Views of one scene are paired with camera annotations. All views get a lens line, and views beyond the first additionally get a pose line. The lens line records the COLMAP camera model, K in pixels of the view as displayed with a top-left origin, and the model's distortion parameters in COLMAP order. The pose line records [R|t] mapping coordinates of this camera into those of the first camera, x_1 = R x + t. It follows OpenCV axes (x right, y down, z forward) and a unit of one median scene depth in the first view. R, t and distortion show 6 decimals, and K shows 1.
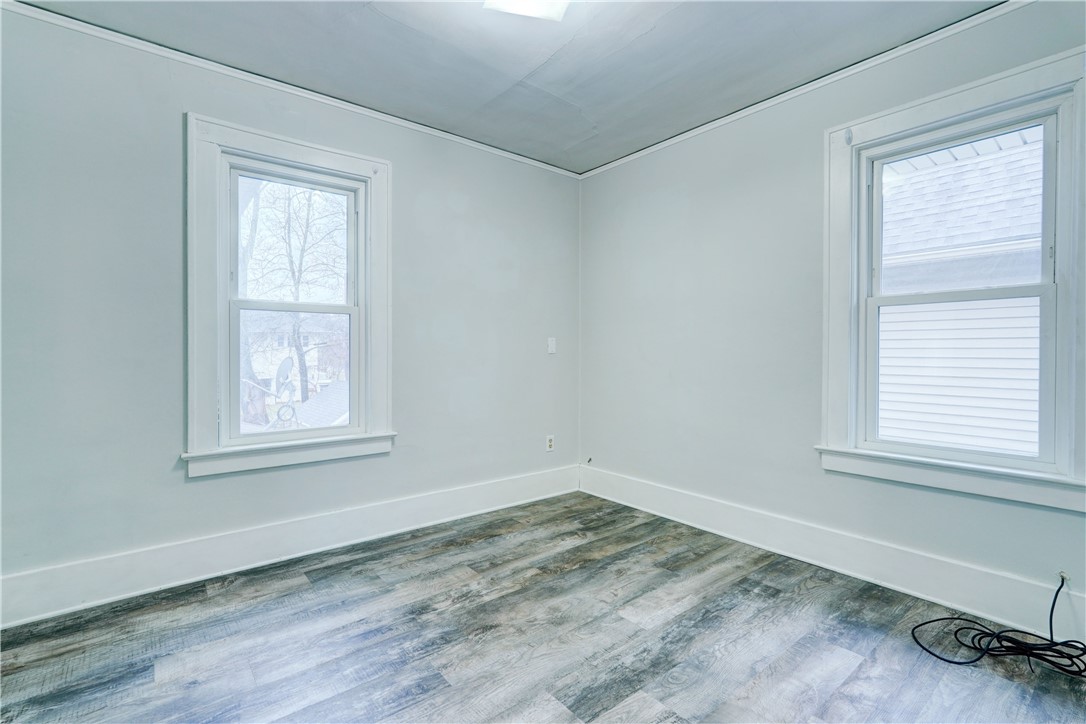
lens RADIAL K [[499.5, 0, 546.5], [0, 499.5, 353.4], [0, 0, 1]] dist [-0.002237, 0.010690]
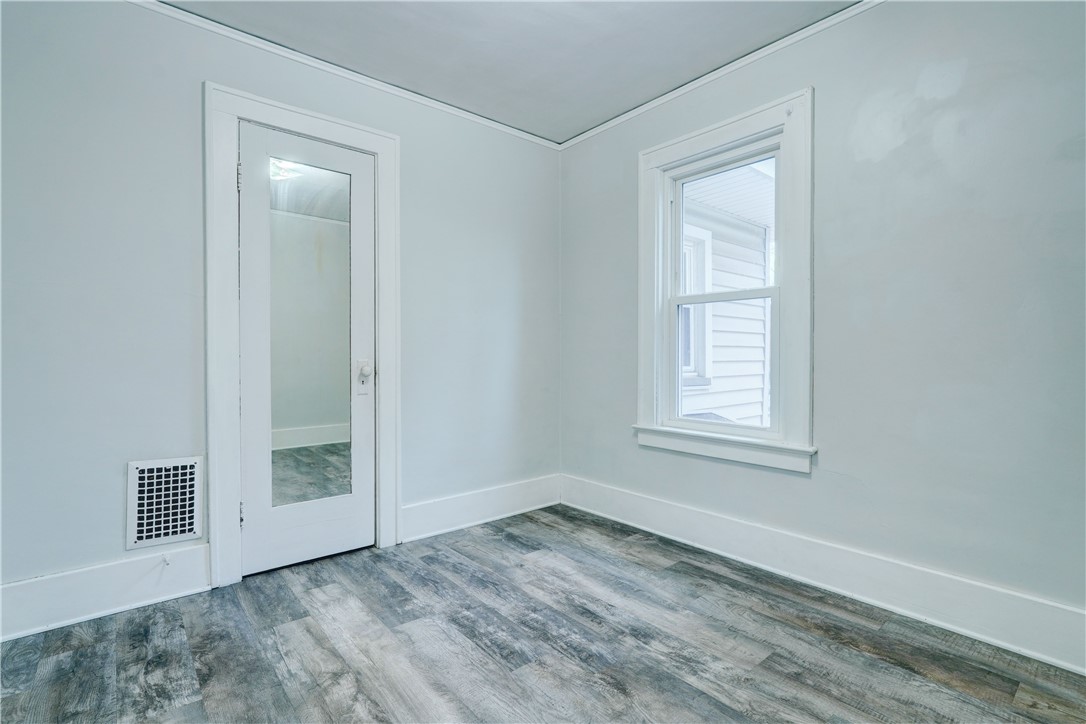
lens RADIAL K [[533.6, 0, 543.0], [0, 533.6, 362.0], [0, 0, 1]] dist [-0.002304, 0.010733]
pose [[-0.002803, 0.012220, -0.999921, 0.610706], [0.001777, 0.999924, 0.012215, 0.023907], [0.999994, -0.001743, -0.002824, 0.751304]]
